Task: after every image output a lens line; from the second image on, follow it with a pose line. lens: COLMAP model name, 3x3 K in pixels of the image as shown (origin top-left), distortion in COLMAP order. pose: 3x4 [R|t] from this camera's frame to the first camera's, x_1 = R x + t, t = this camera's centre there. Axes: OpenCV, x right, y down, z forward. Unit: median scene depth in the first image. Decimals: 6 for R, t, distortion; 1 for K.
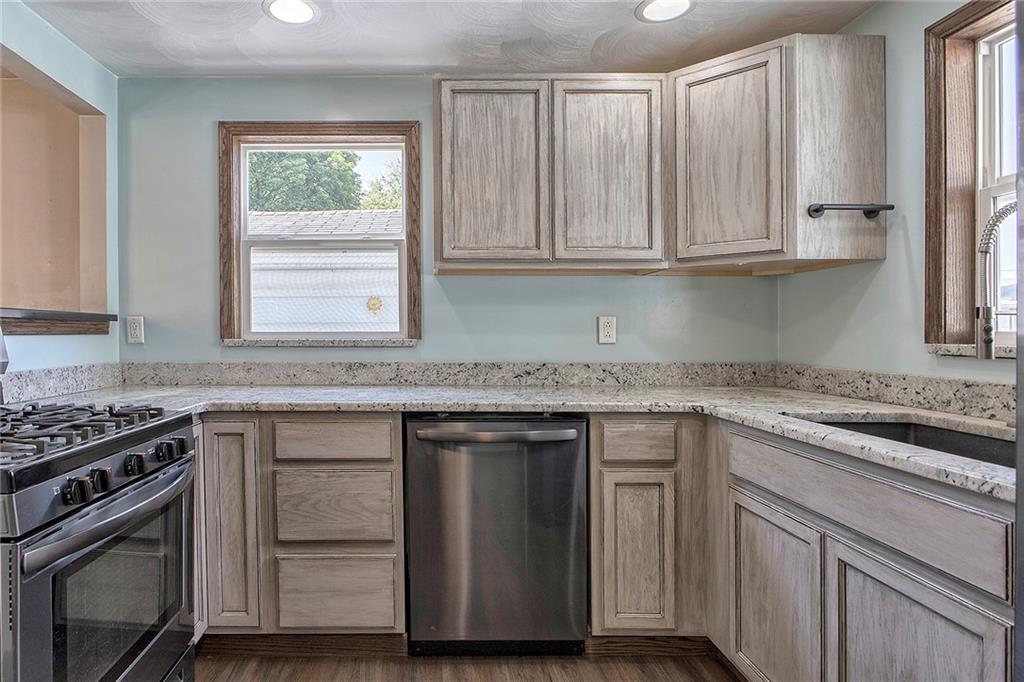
lens RADIAL K [[682.6, 0, 494.9], [0, 682.6, 366.4], [0, 0, 1]] dist [-0.015978, 0.002264]
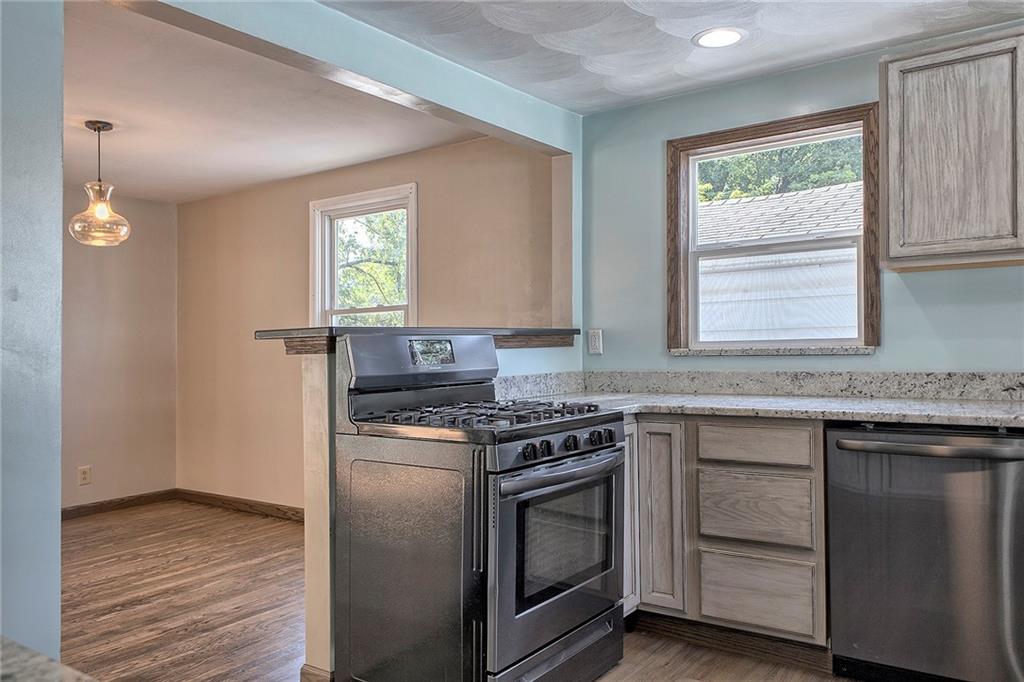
lens RADIAL K [[775.4, 0, 512.3], [0, 775.4, 343.5], [0, 0, 1]] dist [0.009897, 0.004372]
pose [[0.818709, -0.019342, -0.573883, 0.103937], [-0.006660, 0.999045, -0.043172, 0.005116], [0.574170, 0.039167, 0.817799, -0.135127]]
